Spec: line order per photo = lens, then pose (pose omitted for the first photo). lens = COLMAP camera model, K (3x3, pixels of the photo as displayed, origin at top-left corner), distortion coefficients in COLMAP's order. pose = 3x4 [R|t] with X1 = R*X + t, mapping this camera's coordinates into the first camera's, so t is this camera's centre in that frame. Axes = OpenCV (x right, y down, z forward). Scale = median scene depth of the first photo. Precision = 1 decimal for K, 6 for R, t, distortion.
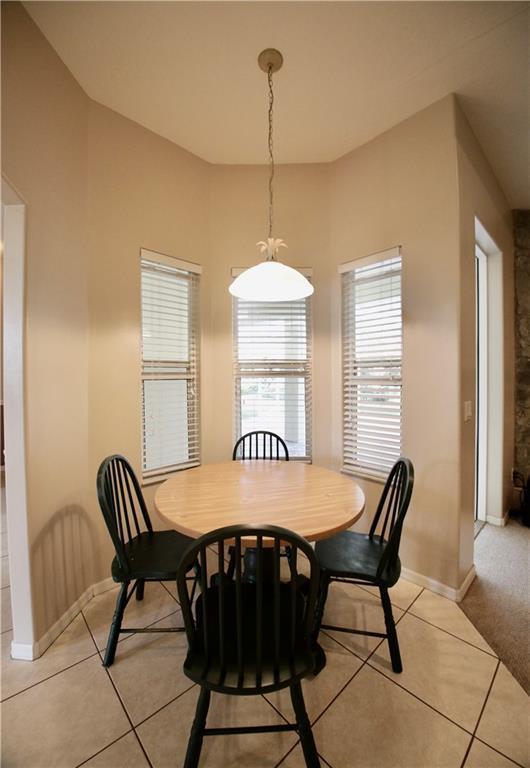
lens RADIAL K [[306.7, 0, 270.8], [0, 306.7, 381.9], [0, 0, 1]] dist [-0.033116, -0.000305]
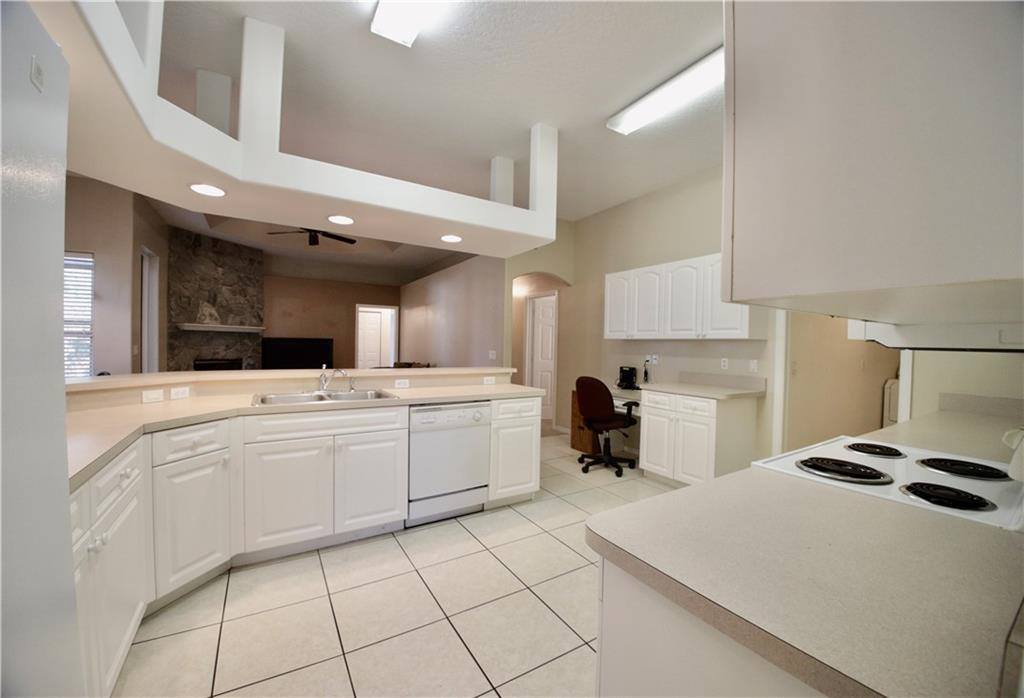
lens RADIAL K [[408.3, 0, 513.0], [0, 408.3, 346.2], [0, 0, 1]] dist [-0.020624, -0.000162]
pose [[0.201996, 0.004212, 0.979377, -0.857032], [-0.002045, 0.999990, -0.003879, 0.046238], [-0.979384, -0.001219, 0.202003, -1.169227]]
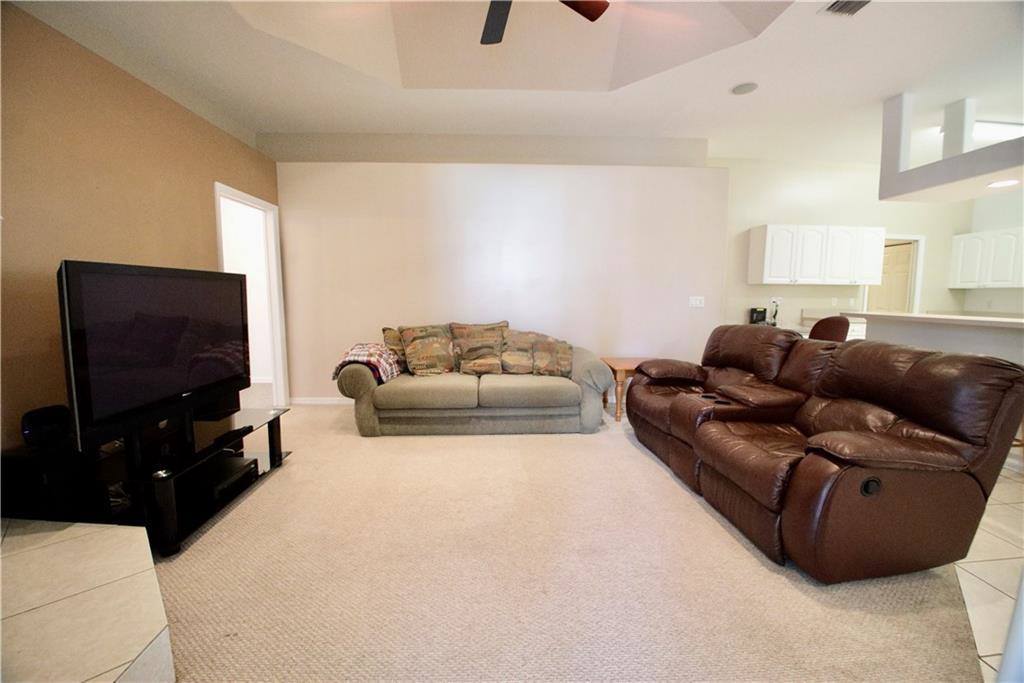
lens RADIAL K [[401.3, 0, 505.8], [0, 401.3, 337.7], [0, 0, 1]] dist [-0.034446, -0.000491]
pose [[-0.751935, -0.065316, 0.655993, 0.531085], [0.011988, 0.993560, 0.112668, 0.034589], [-0.659128, 0.092583, -0.746310, 0.901821]]
